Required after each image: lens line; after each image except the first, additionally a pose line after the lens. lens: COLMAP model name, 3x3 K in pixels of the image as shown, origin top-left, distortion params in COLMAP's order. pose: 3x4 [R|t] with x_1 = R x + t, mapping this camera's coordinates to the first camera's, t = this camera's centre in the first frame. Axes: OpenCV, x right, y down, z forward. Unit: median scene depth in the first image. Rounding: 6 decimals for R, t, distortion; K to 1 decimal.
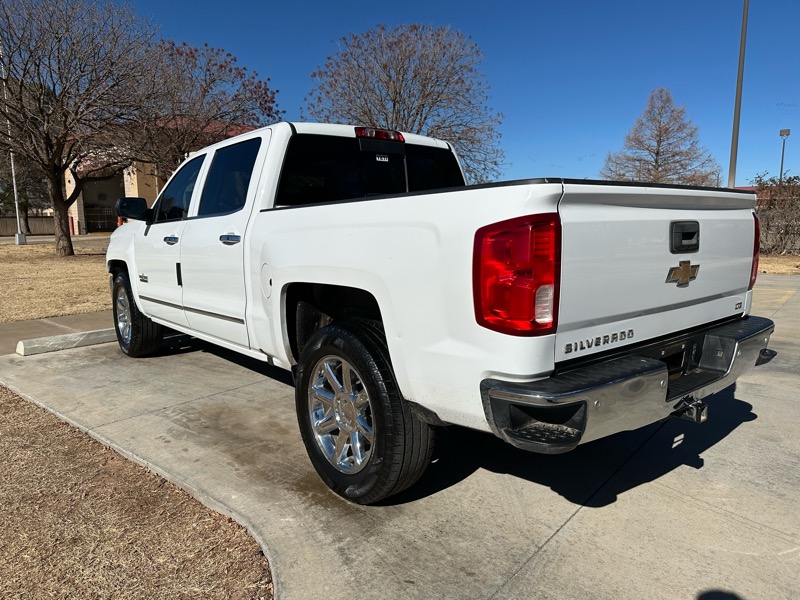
lens RADIAL K [[560.9, 0, 400.0], [0, 560.9, 300.0], [0, 0, 1]] dist [0.049337, -0.064444]
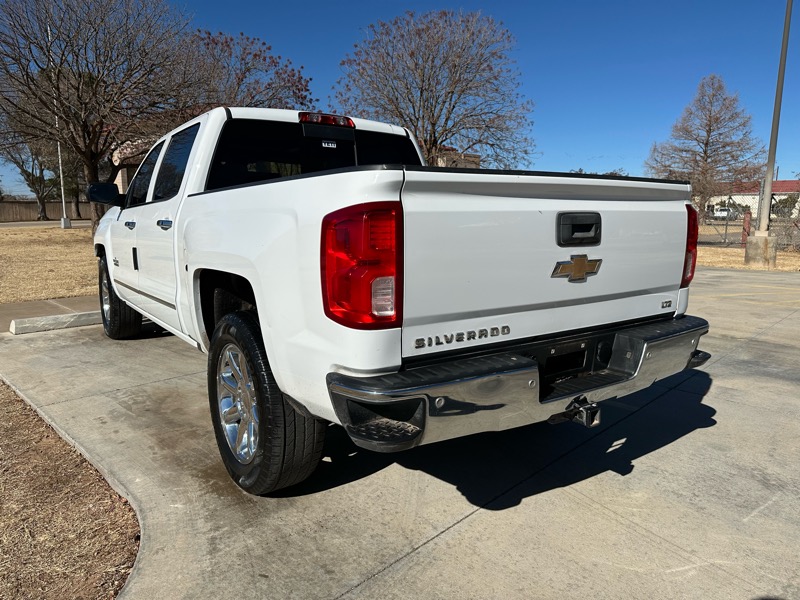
lens RADIAL K [[563.4, 0, 396.7], [0, 563.4, 298.4], [0, 0, 1]] dist [0.036233, -0.048259]
pose [[0.996608, 0.026302, -0.077980, 0.188554], [-0.025164, 0.999563, 0.015539, -0.002379], [0.078355, -0.013524, 0.996834, 0.026523]]
